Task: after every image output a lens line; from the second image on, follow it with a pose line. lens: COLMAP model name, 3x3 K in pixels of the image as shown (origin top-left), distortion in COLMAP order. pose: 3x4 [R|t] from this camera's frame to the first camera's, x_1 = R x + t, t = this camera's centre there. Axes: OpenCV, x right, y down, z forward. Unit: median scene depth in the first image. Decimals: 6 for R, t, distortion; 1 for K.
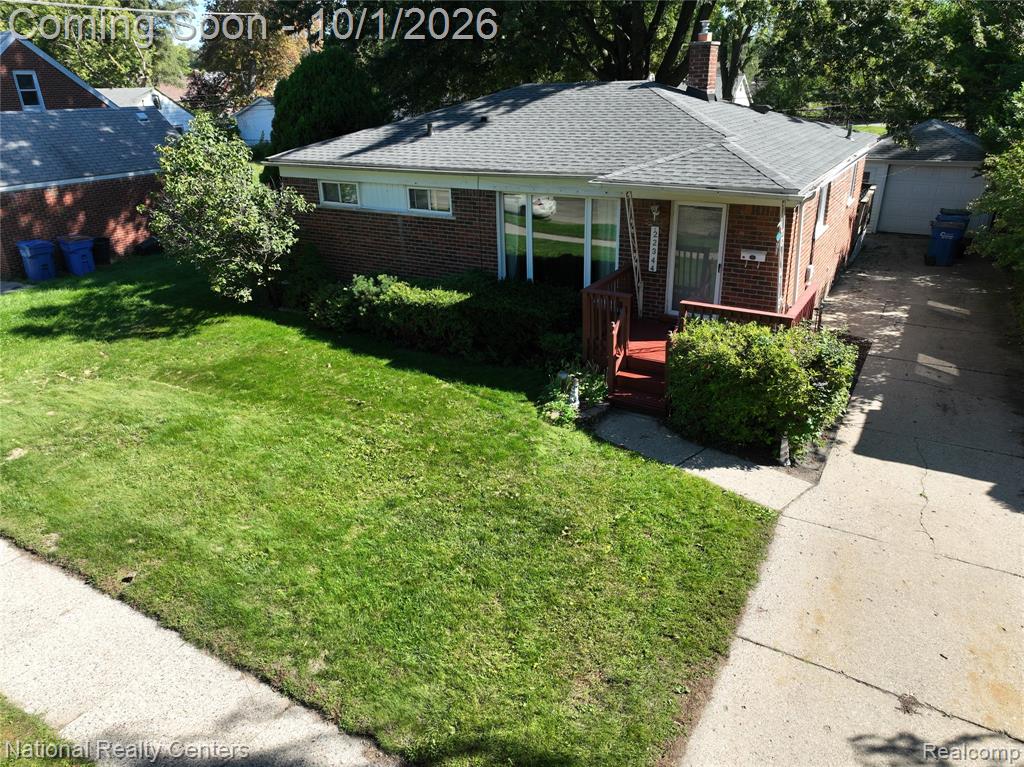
lens RADIAL K [[717.3, 0, 512.0], [0, 717.3, 383.5], [0, 0, 1]] dist [0.004993, 0.007559]
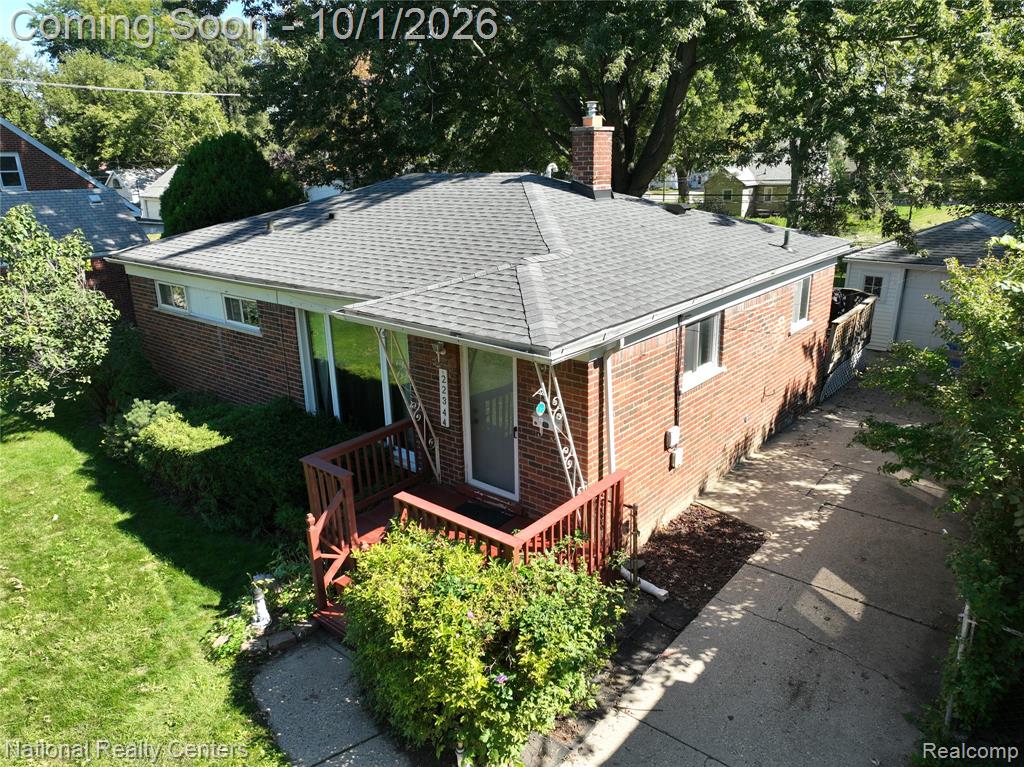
lens RADIAL K [[717.3, 0, 512.0], [0, 717.3, 383.5], [0, 0, 1]] dist [0.004993, 0.007559]
pose [[0.987826, 0.049140, -0.147596, 0.355291], [-0.062166, 0.994442, -0.084977, -0.135298], [0.142600, 0.093118, 0.985390, 0.259449]]
